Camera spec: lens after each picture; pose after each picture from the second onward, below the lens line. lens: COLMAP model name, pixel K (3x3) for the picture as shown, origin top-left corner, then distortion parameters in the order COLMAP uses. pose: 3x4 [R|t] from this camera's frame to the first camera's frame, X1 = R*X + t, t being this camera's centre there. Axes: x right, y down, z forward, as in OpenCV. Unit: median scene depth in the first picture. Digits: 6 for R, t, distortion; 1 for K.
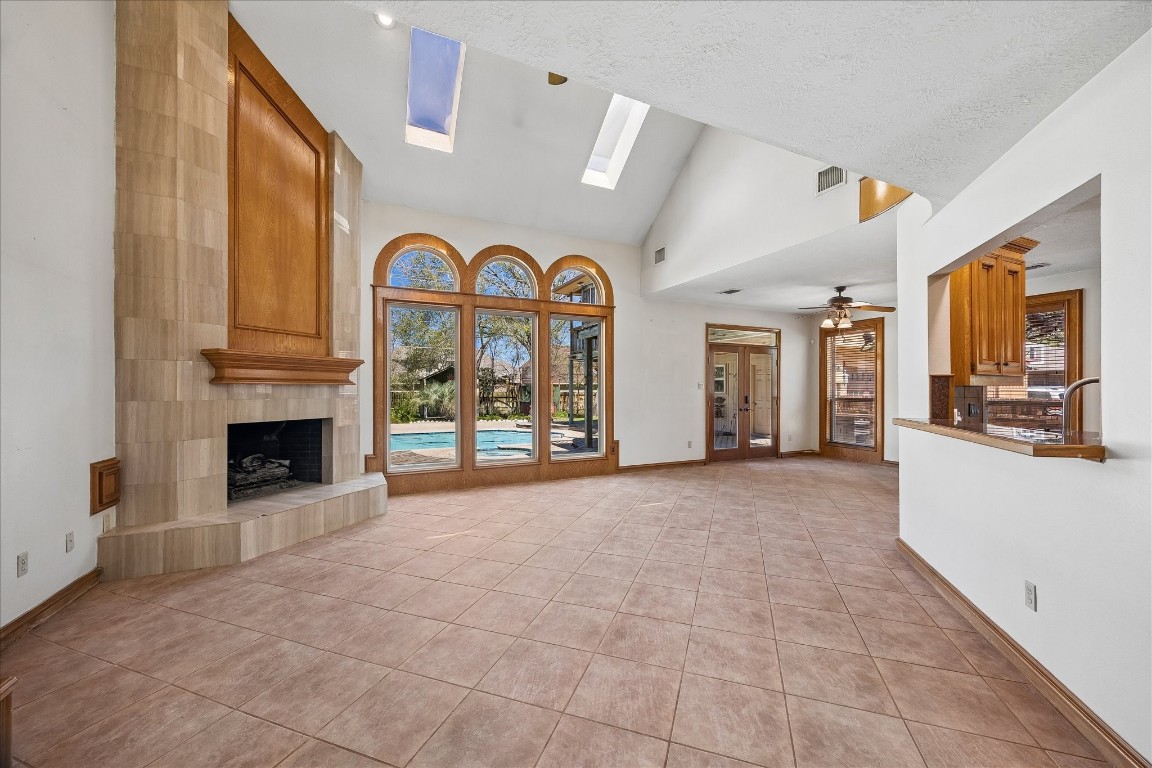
lens RADIAL K [[438.0, 0, 581.3], [0, 438.0, 390.3], [0, 0, 1]] dist [-0.002774, 0.000006]
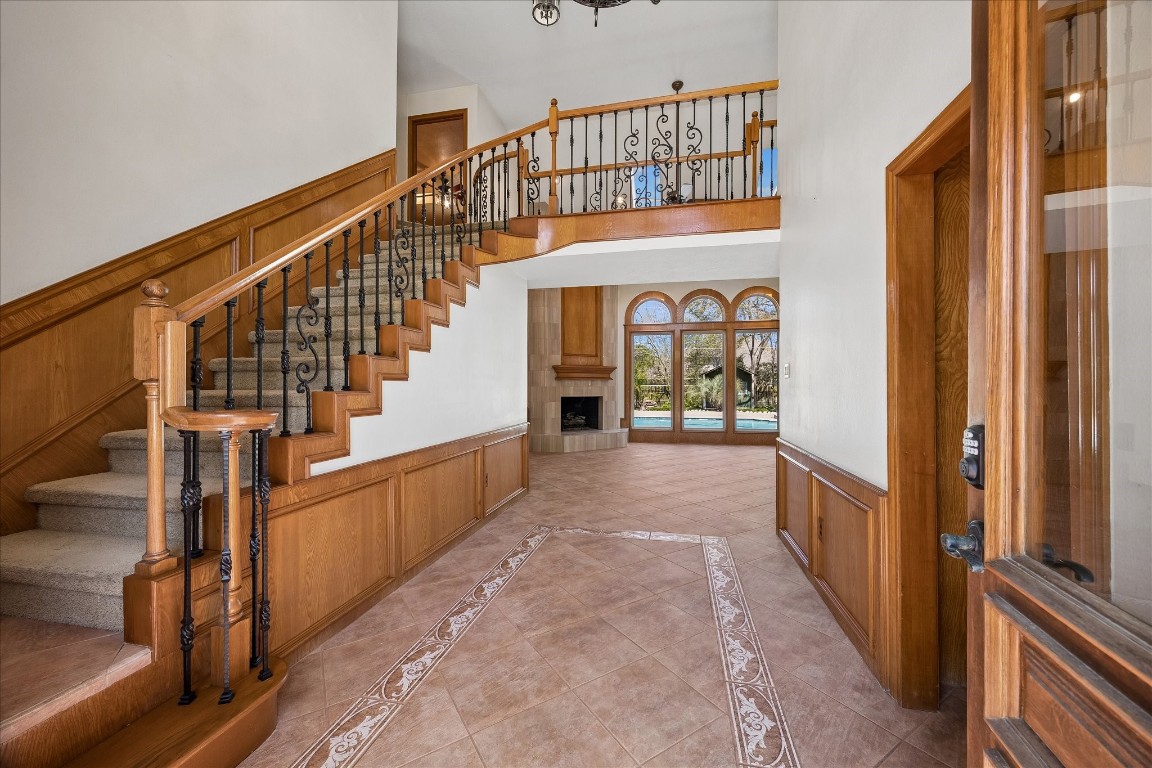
lens RADIAL K [[438.0, 0, 578.8], [0, 438.0, 385.3], [0, 0, 1]] dist [-0.002774, 0.000006]
pose [[0.787361, 0.001295, -0.616490, 0.653081], [-0.000833, 0.999999, 0.001036, 0.011761], [0.616491, -0.000302, 0.787362, -0.722676]]
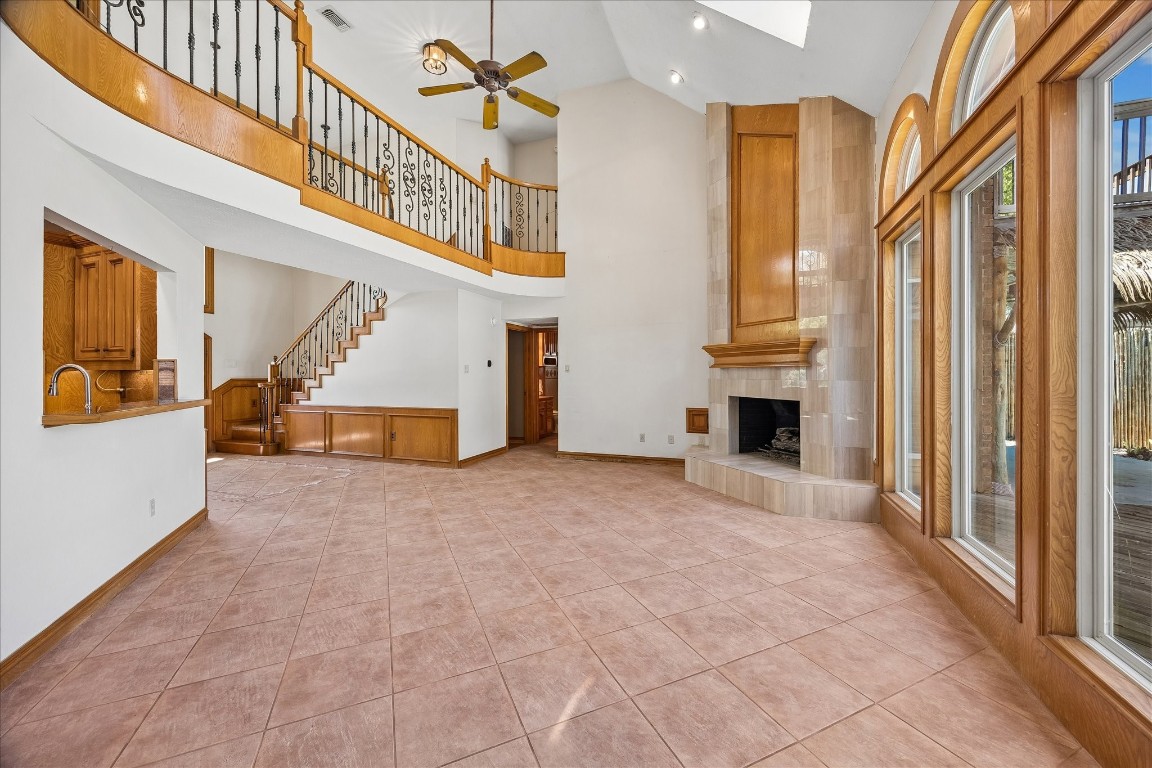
lens RADIAL K [[438.0, 0, 583.5], [0, 438.0, 376.0], [0, 0, 1]] dist [-0.002774, 0.000006]
pose [[-0.714113, 0.007664, -0.699988, 0.494952], [0.005446, 0.999971, 0.005392, 0.001066], [0.700009, 0.000038, -0.714134, 1.542048]]
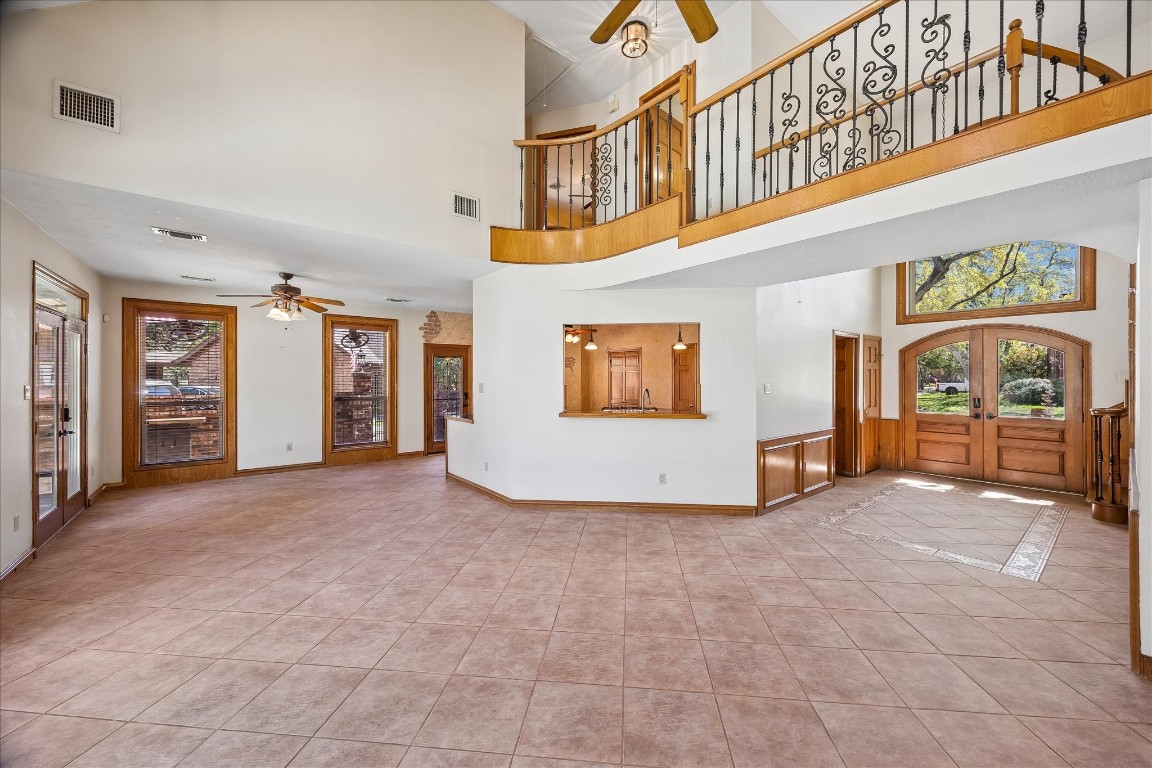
lens RADIAL K [[438.0, 0, 584.3], [0, 438.0, 378.4], [0, 0, 1]] dist [-0.002774, 0.000006]
pose [[-0.240218, -0.001685, 0.970718, -0.603990], [-0.000435, 0.999999, 0.001628, -0.046528], [-0.970719, -0.000031, -0.240218, 0.977779]]
